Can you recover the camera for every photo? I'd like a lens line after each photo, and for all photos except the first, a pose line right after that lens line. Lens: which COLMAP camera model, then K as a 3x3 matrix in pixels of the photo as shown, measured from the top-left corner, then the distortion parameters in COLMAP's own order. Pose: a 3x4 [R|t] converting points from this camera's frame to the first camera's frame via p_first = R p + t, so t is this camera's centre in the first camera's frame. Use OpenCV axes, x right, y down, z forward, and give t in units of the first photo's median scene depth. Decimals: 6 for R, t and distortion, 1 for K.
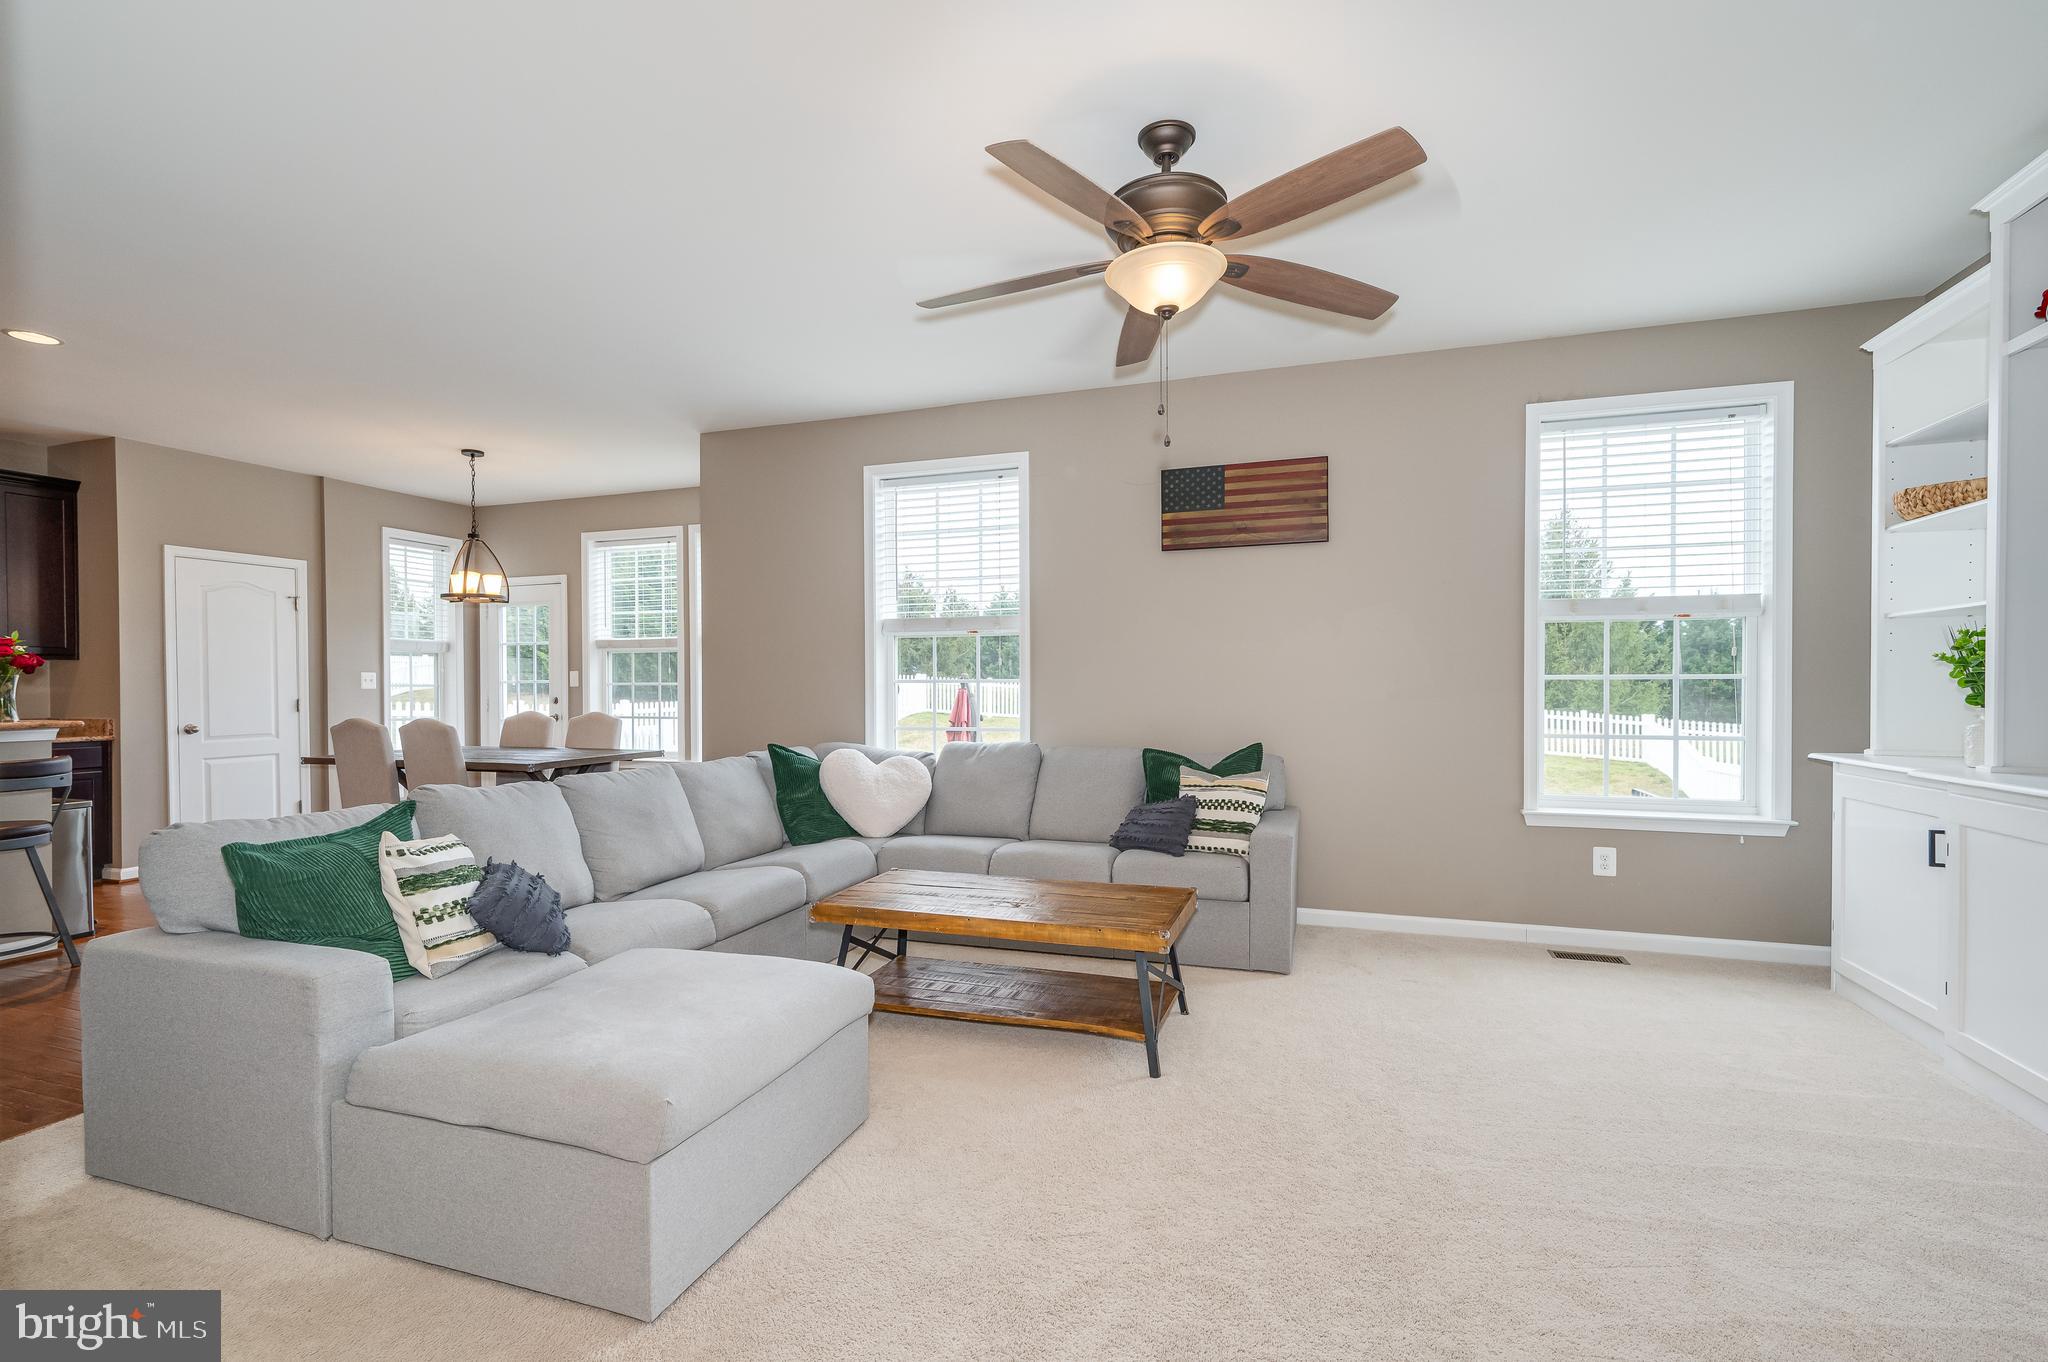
lens RADIAL K [[914.7, 0, 1033.1], [0, 914.7, 691.1], [0, 0, 1]] dist [0.003101, 0.001078]
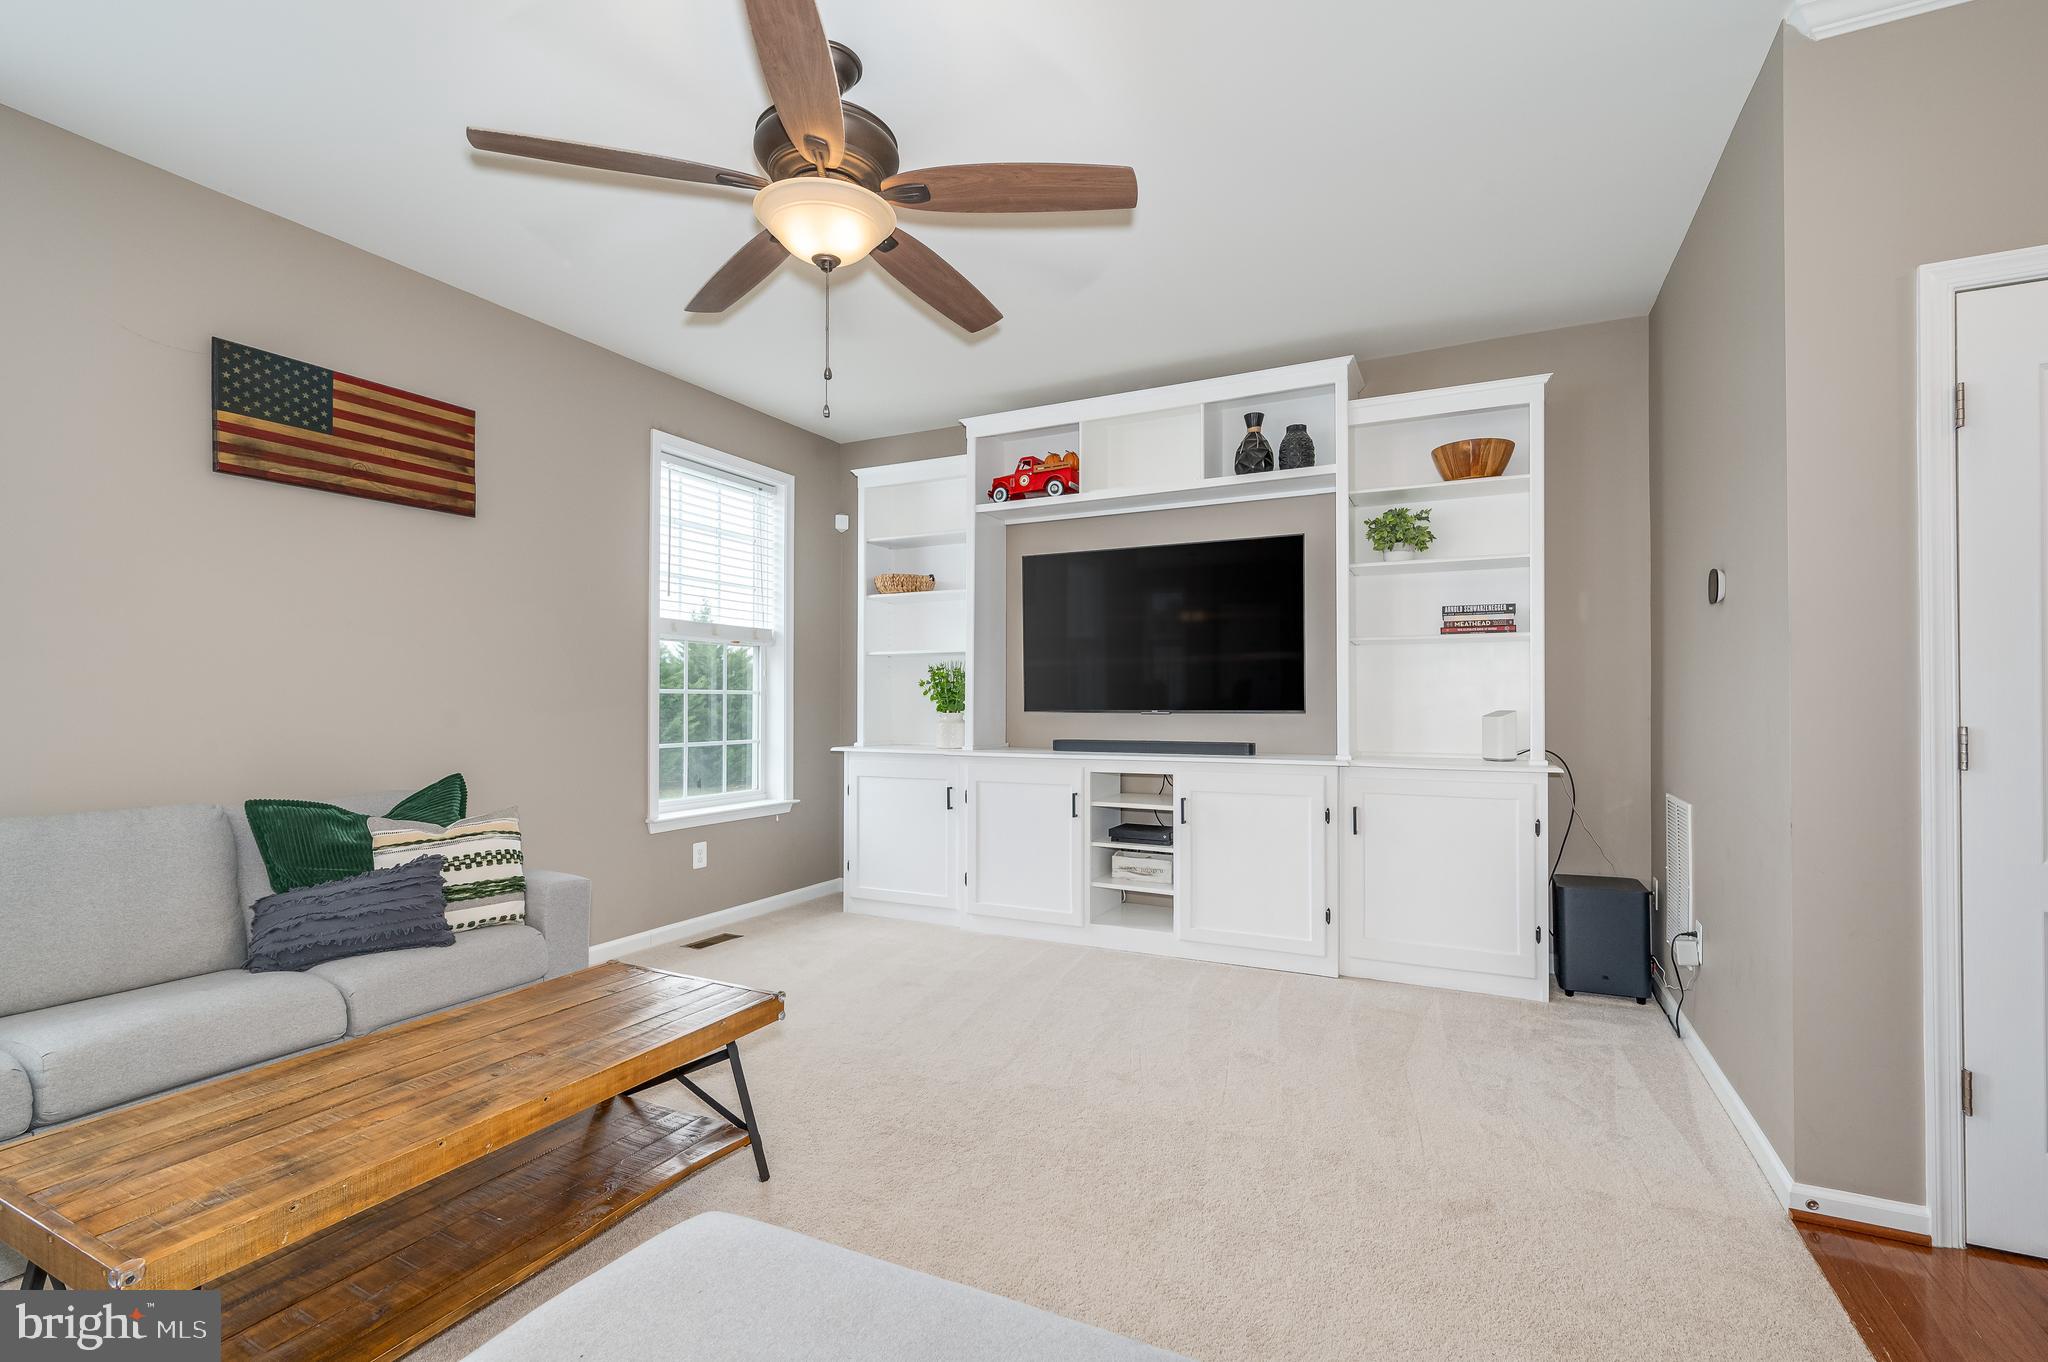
lens RADIAL K [[914.7, 0, 1040.2], [0, 914.7, 690.6], [0, 0, 1]] dist [0.003101, 0.001078]
pose [[0.124245, 0.013565, 0.992159, -0.408777], [0.001859, 0.999902, -0.013904, 0.000039], [-0.992250, 0.003572, 0.124207, 0.409507]]
